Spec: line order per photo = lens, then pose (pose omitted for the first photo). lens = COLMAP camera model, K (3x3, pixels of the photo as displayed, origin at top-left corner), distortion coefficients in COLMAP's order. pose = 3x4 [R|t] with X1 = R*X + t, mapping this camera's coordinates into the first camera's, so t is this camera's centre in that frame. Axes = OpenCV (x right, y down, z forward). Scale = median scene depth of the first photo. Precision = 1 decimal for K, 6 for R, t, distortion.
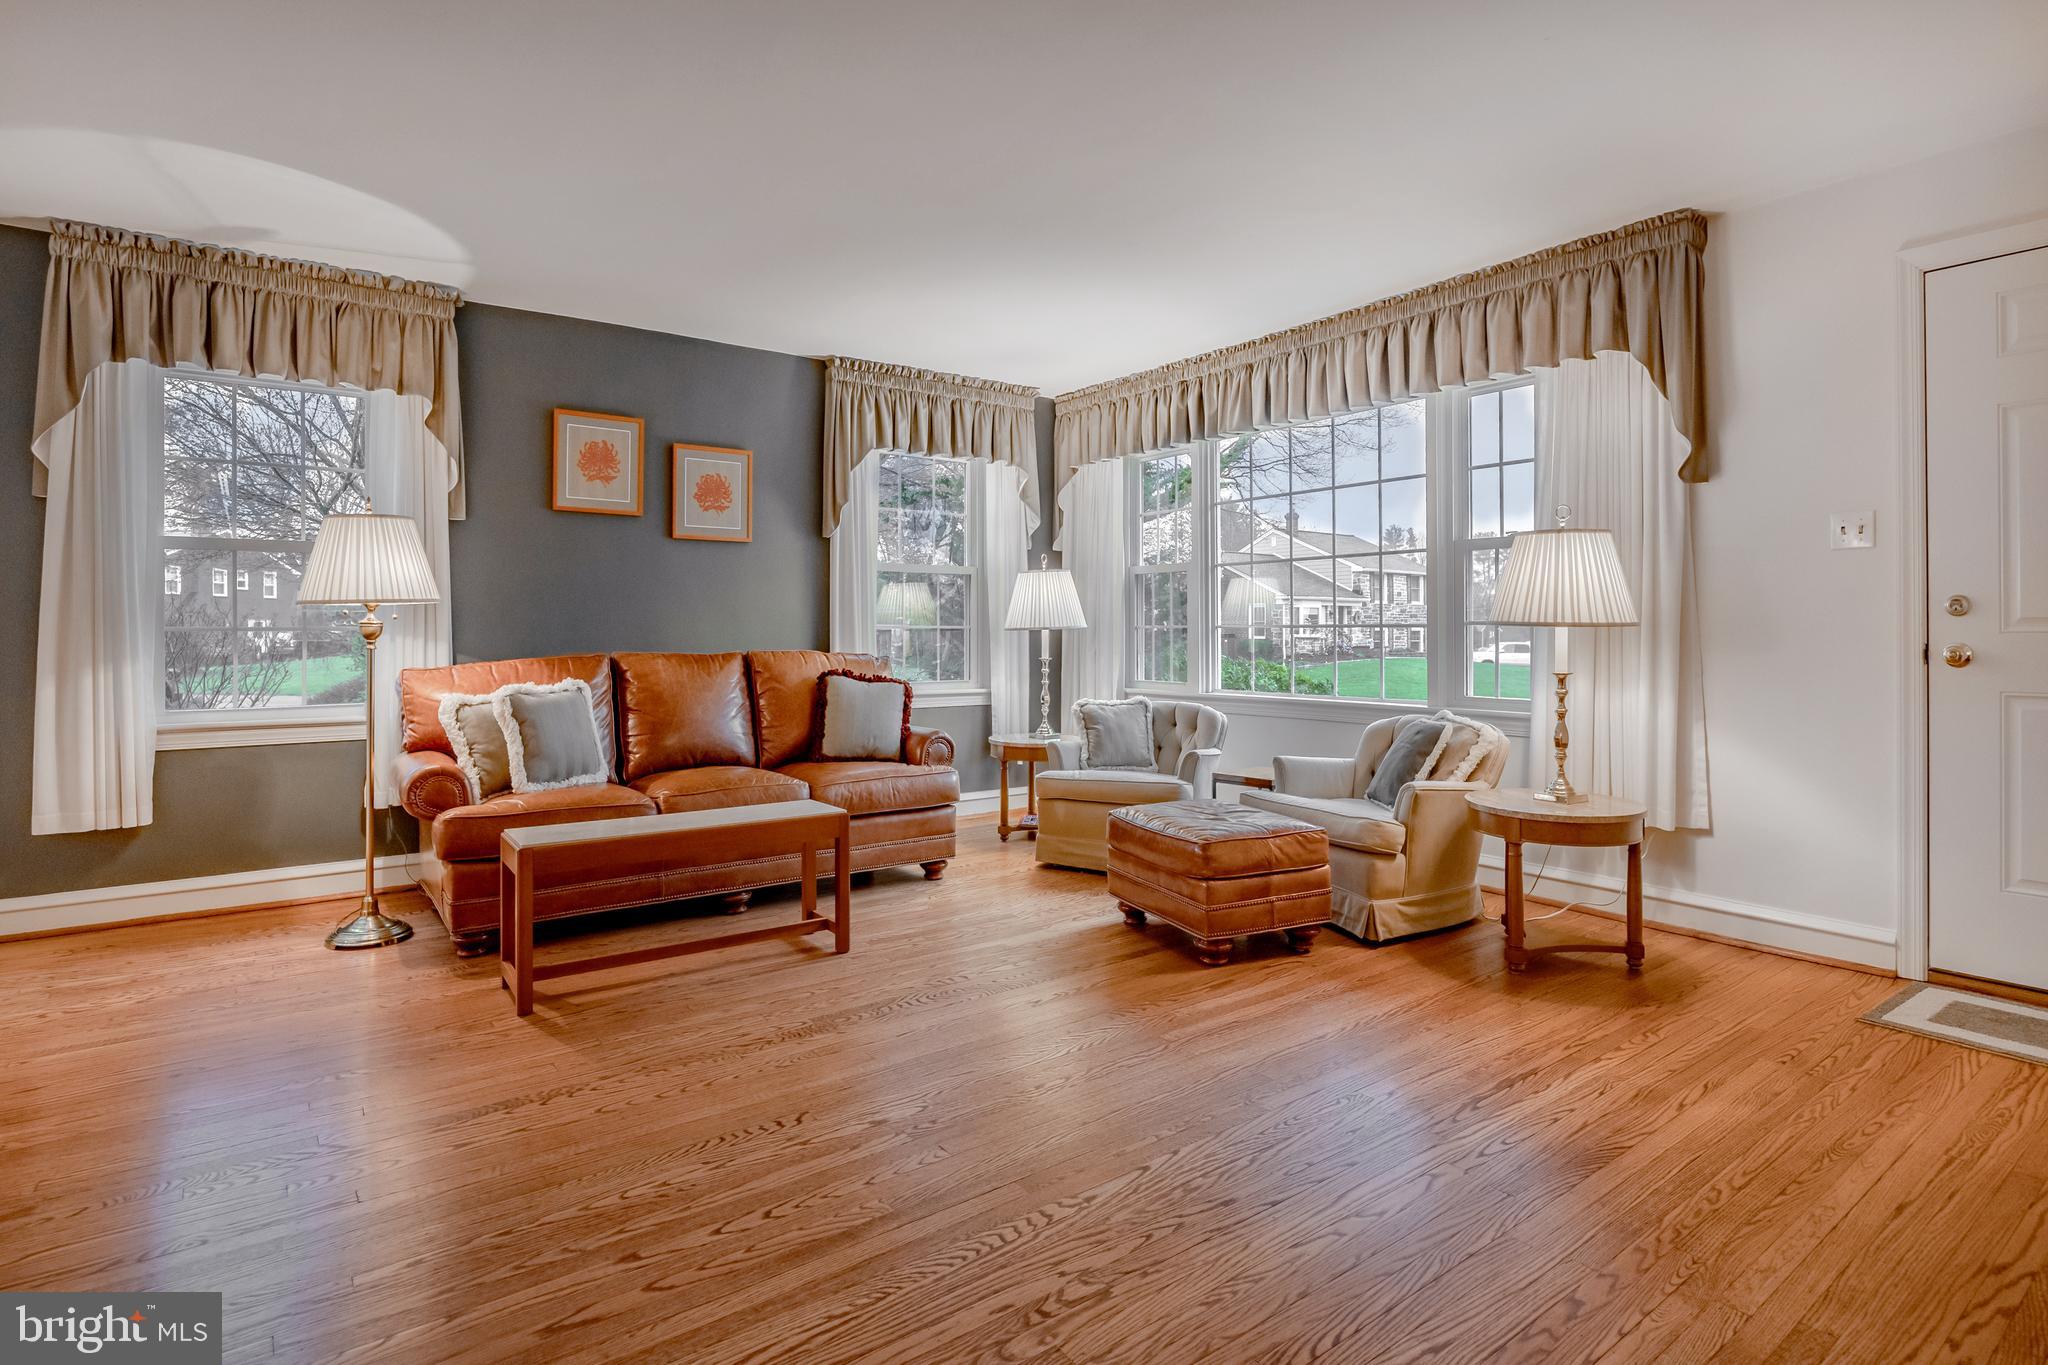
lens RADIAL K [[1023.5, 0, 1078.8], [0, 1023.5, 634.4], [0, 0, 1]] dist [-0.005258, 0.003021]
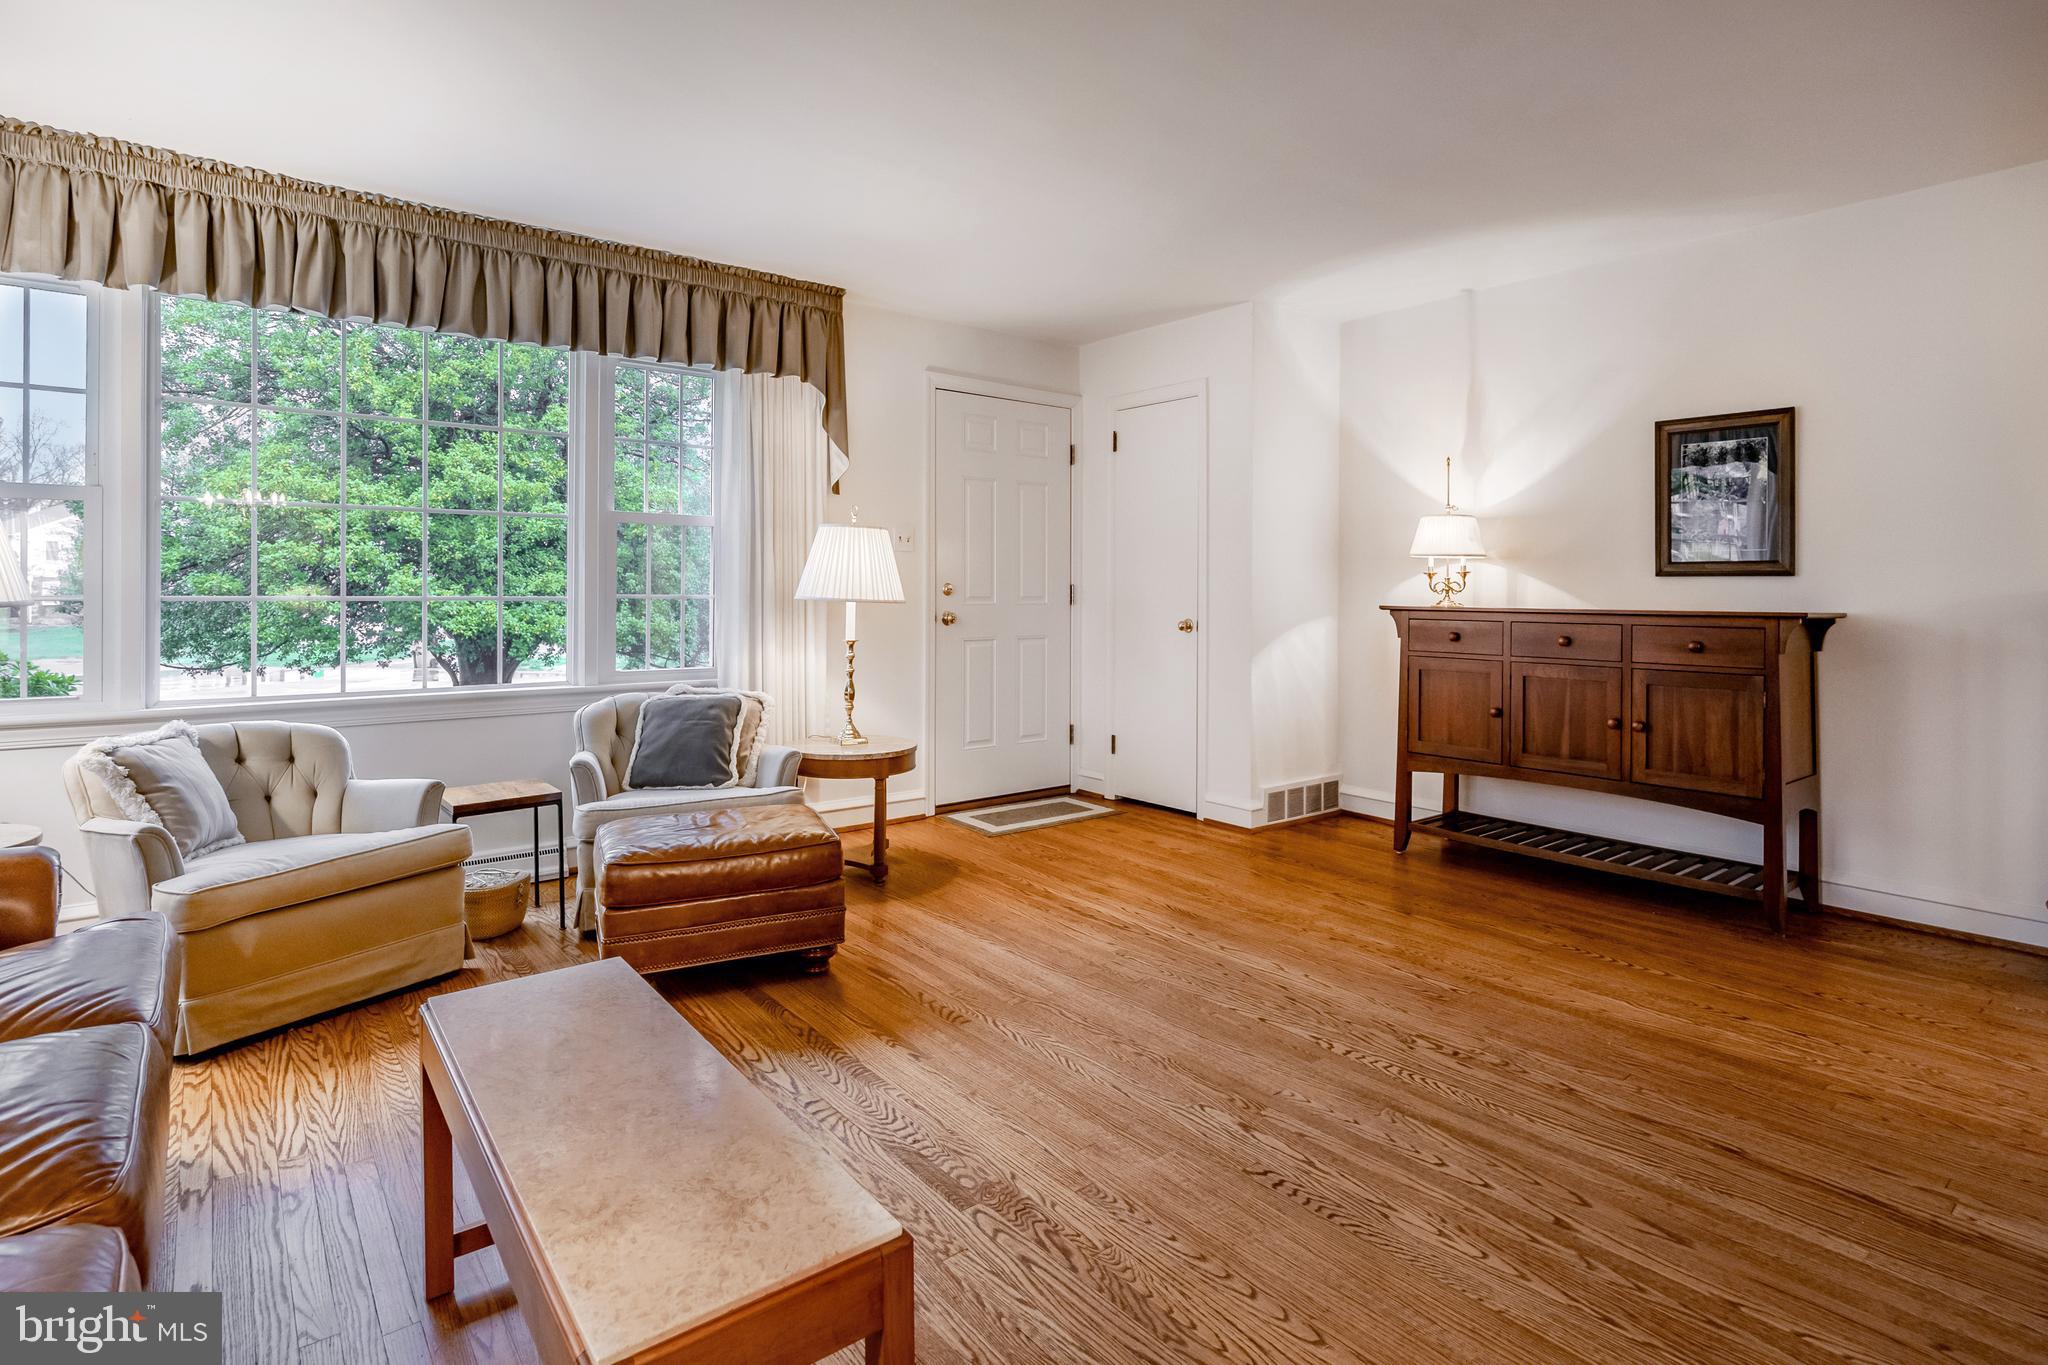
lens RADIAL K [[1023.5, 0, 996.3], [0, 1023.5, 588.9], [0, 0, 1]] dist [-0.005258, 0.003021]
pose [[0.006060, 0.007129, 0.999956, -0.950419], [-0.003159, 0.999970, -0.007110, -0.019454], [-0.999977, -0.003116, 0.006082, 1.003027]]
